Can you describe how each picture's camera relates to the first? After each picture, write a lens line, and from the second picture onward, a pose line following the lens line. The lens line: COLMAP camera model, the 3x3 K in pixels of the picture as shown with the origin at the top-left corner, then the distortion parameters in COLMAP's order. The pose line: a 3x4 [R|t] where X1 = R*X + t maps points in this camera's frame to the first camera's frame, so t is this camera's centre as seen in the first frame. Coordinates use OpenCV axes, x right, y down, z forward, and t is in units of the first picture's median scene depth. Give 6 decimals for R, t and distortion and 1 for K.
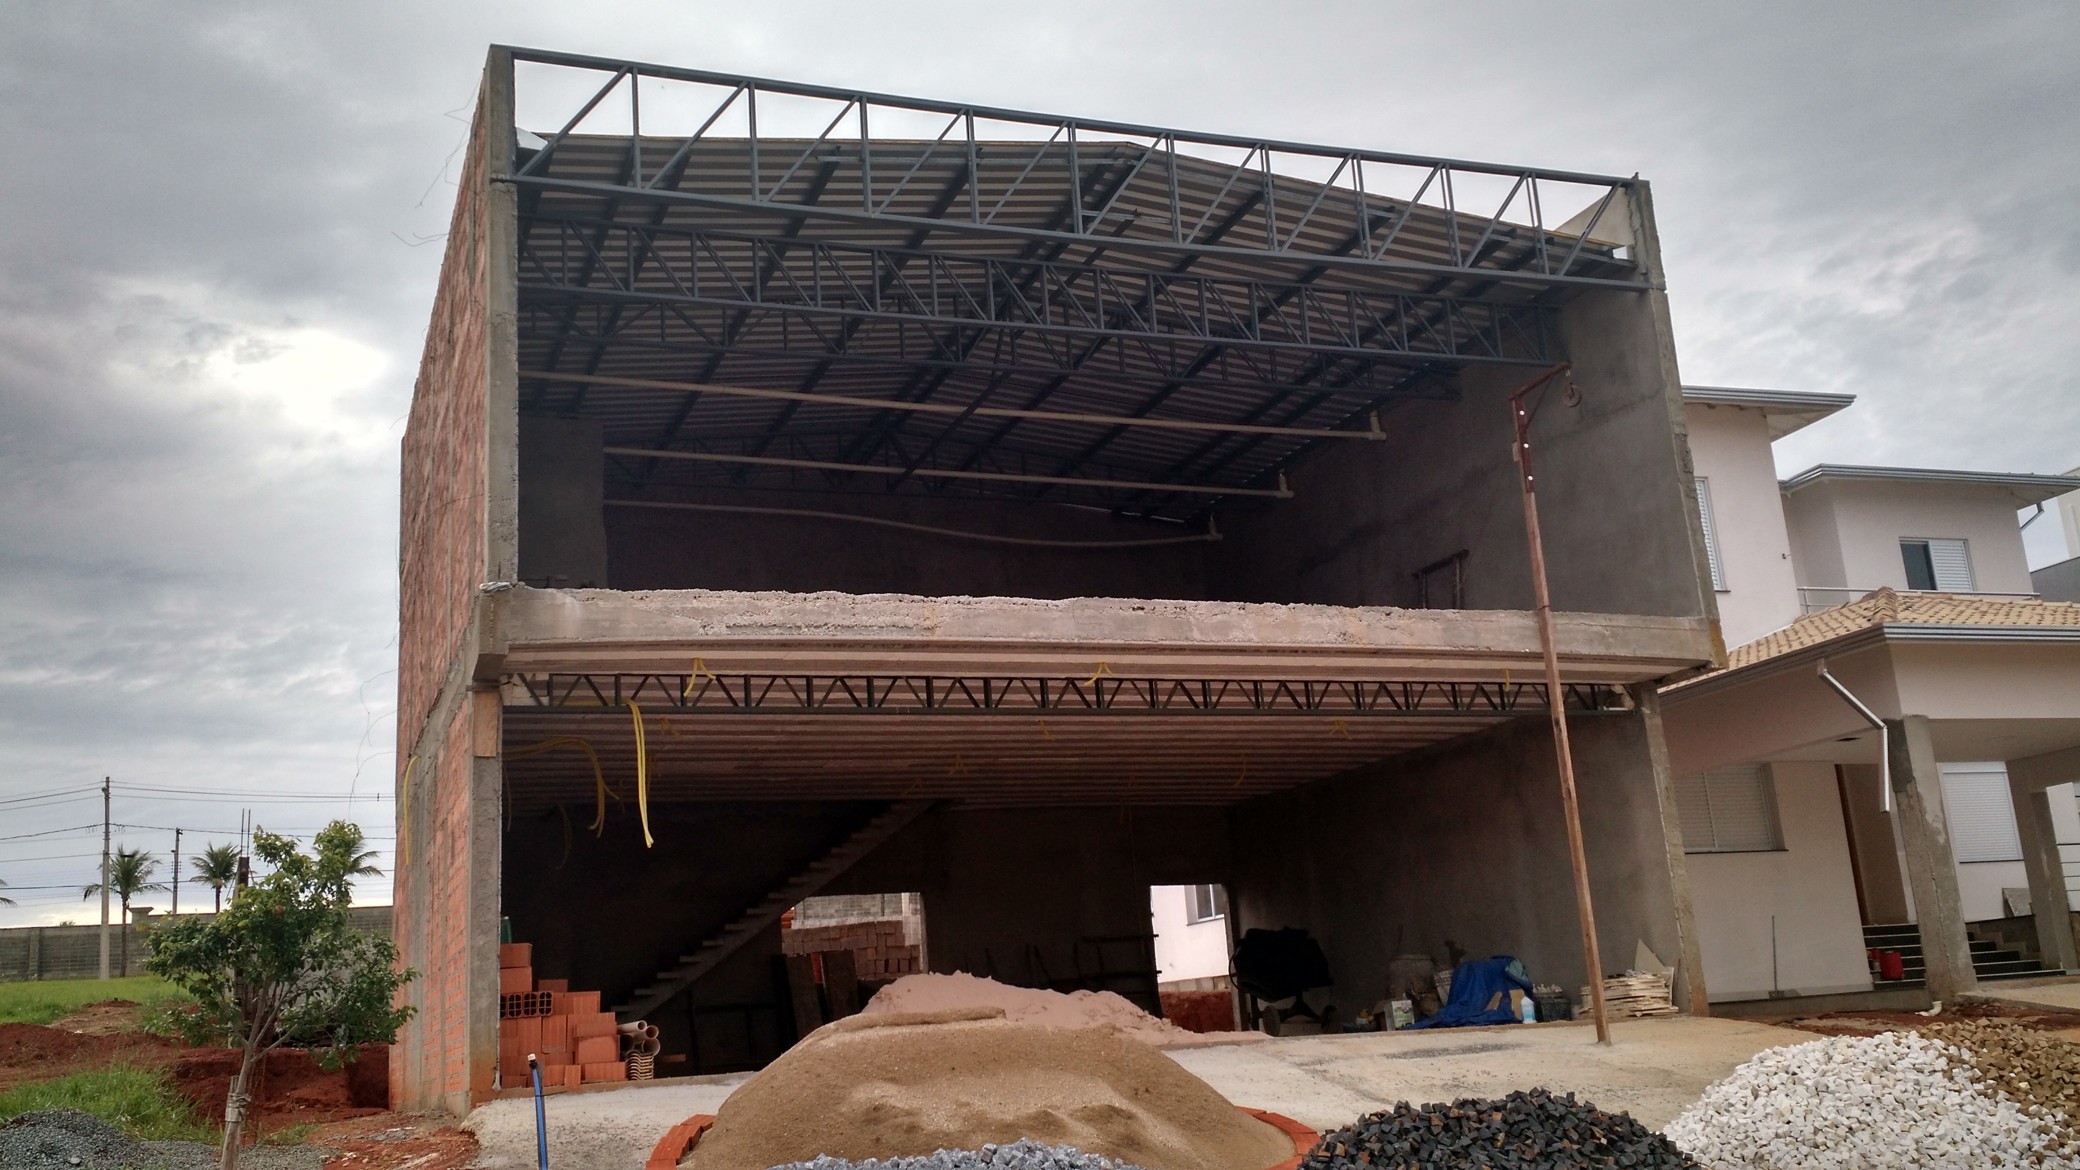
lens RADIAL K [[1909.9, 0, 1009.3], [0, 1909.9, 551.1], [0, 0, 1]] dist [0.181929, -0.429579]
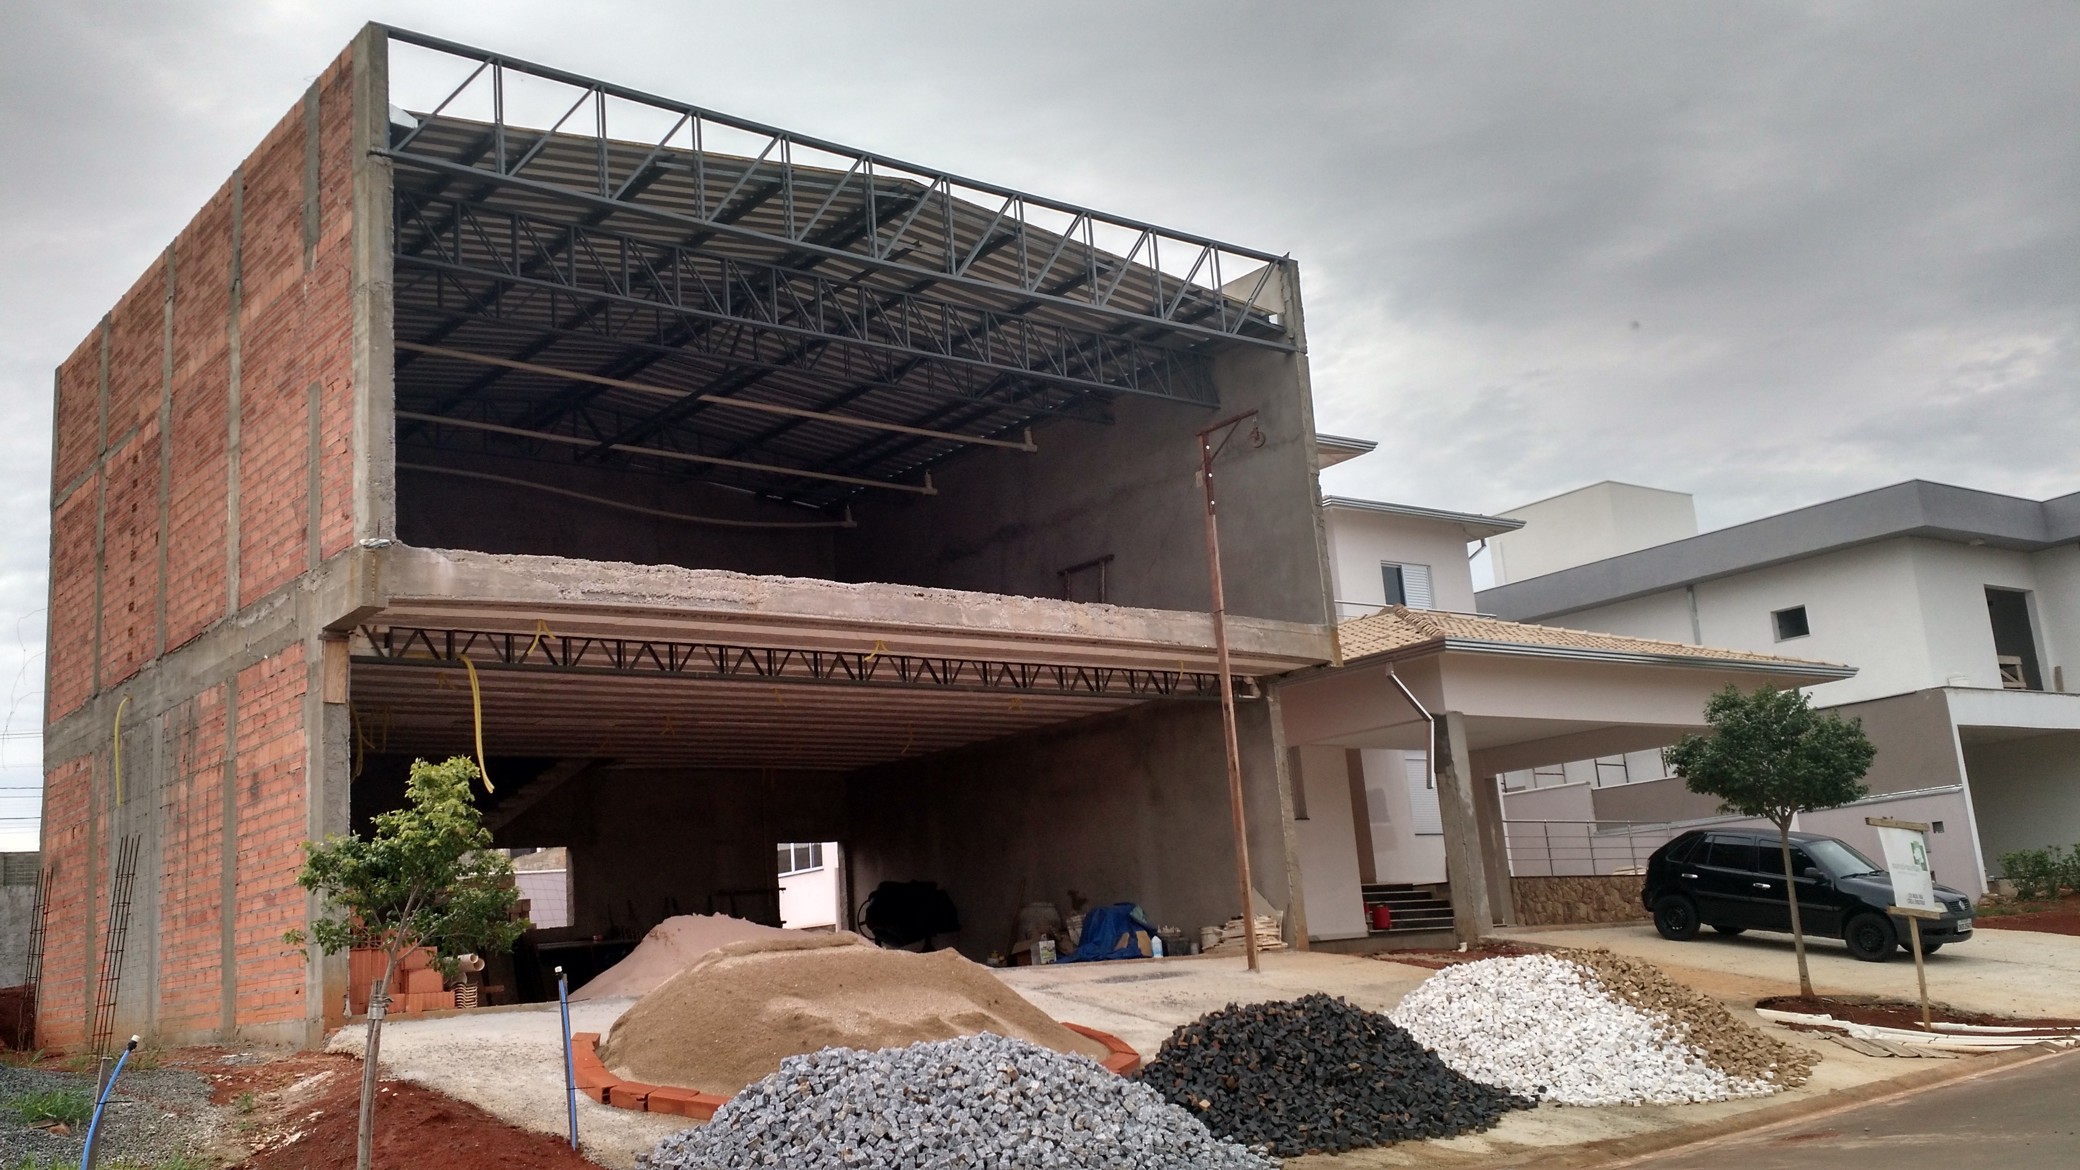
lens RADIAL K [[1909.9, 0, 1009.3], [0, 1909.9, 551.1], [0, 0, 1]] dist [0.181929, -0.429579]
pose [[0.949990, 0.063545, 0.305748, -0.213433], [-0.068097, 0.997670, 0.004233, -0.004272], [-0.304766, -0.024841, 0.952103, -0.094360]]
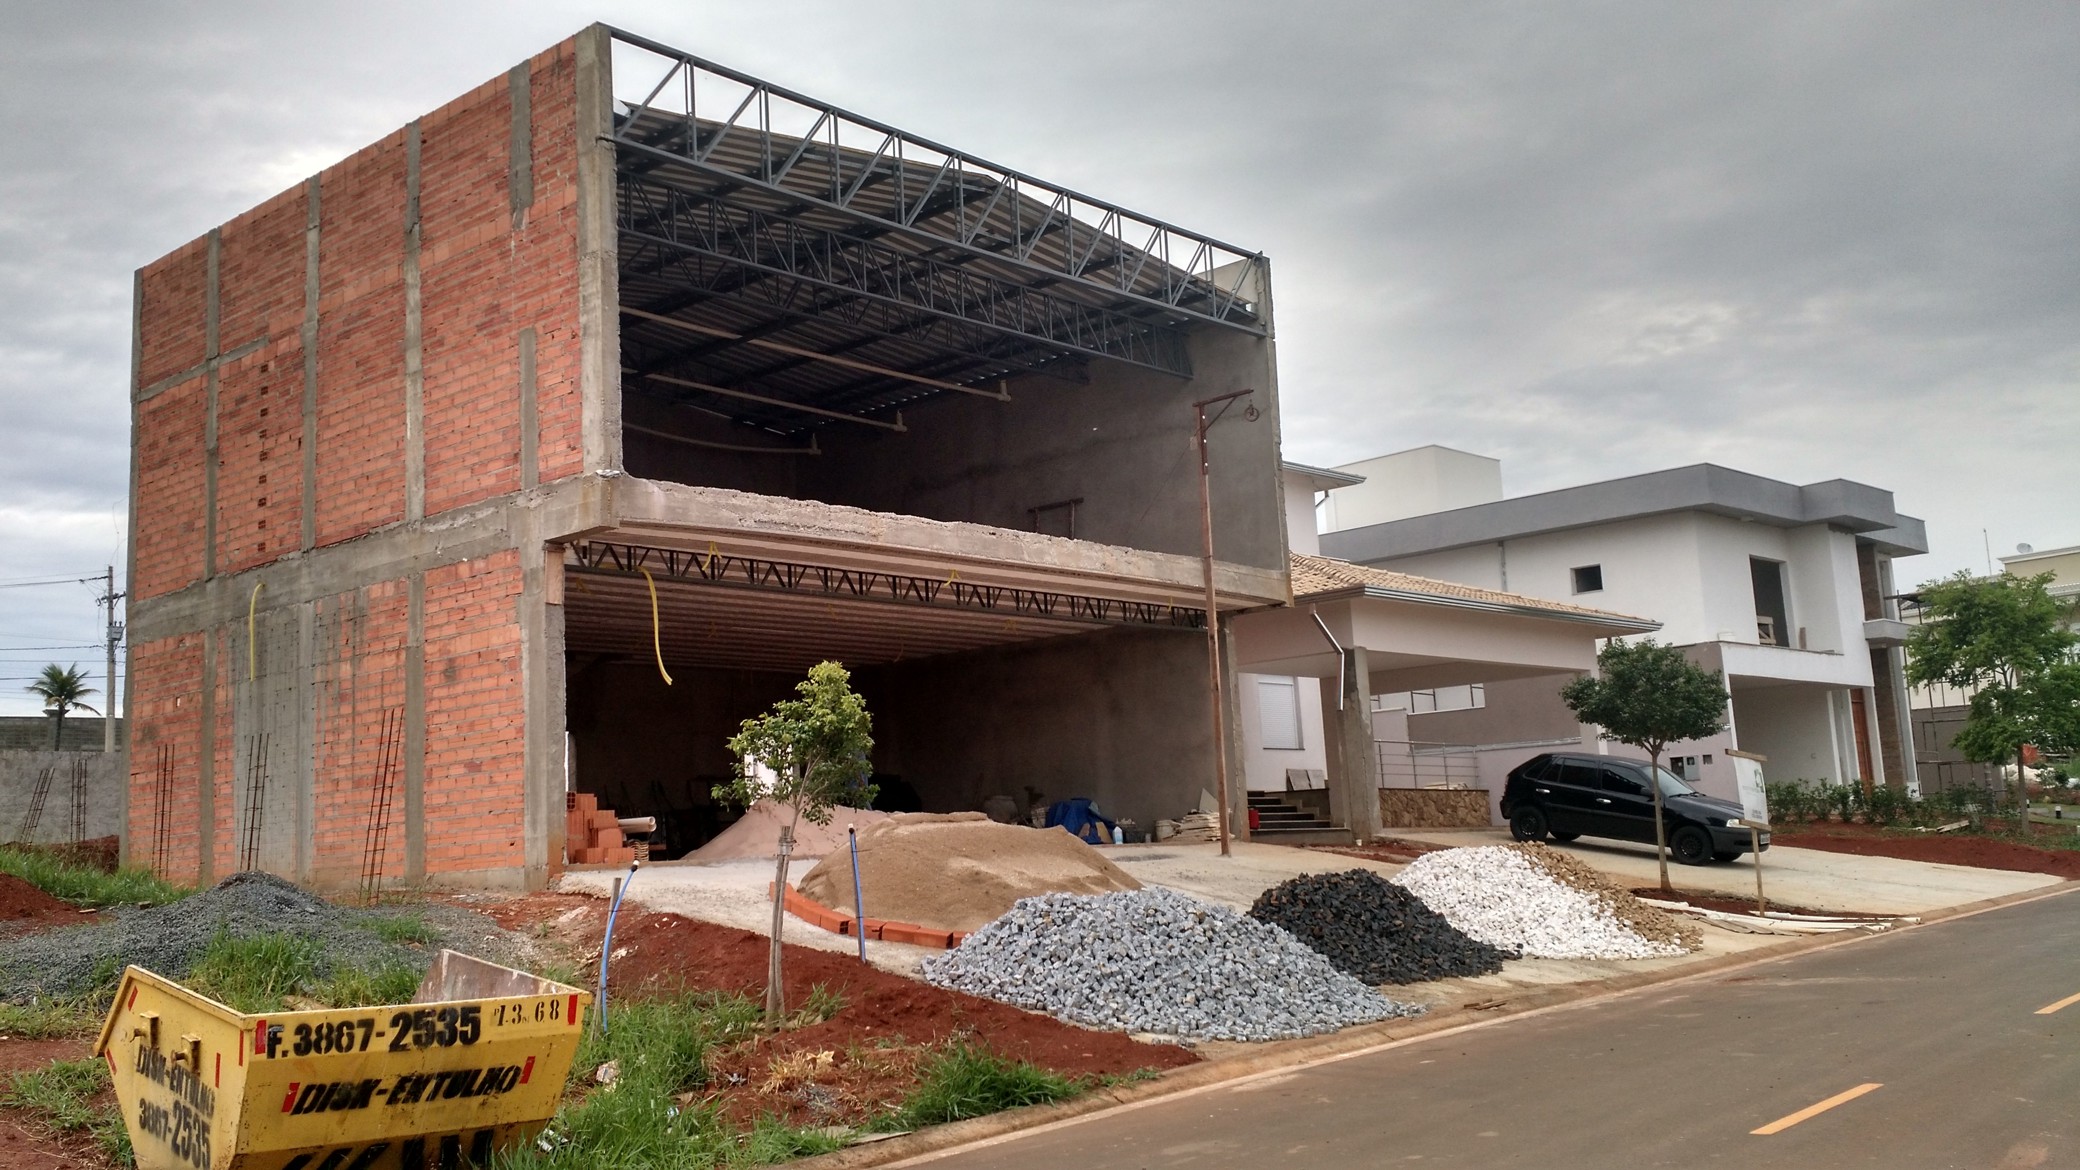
lens RADIAL K [[1909.9, 0, 1009.3], [0, 1909.9, 551.1], [0, 0, 1]] dist [0.181929, -0.429579]
pose [[0.891007, 0.097000, 0.443506, -0.479752], [-0.126773, 0.991207, 0.037899, -0.009927], [-0.435930, -0.089993, 0.895470, -0.201786]]
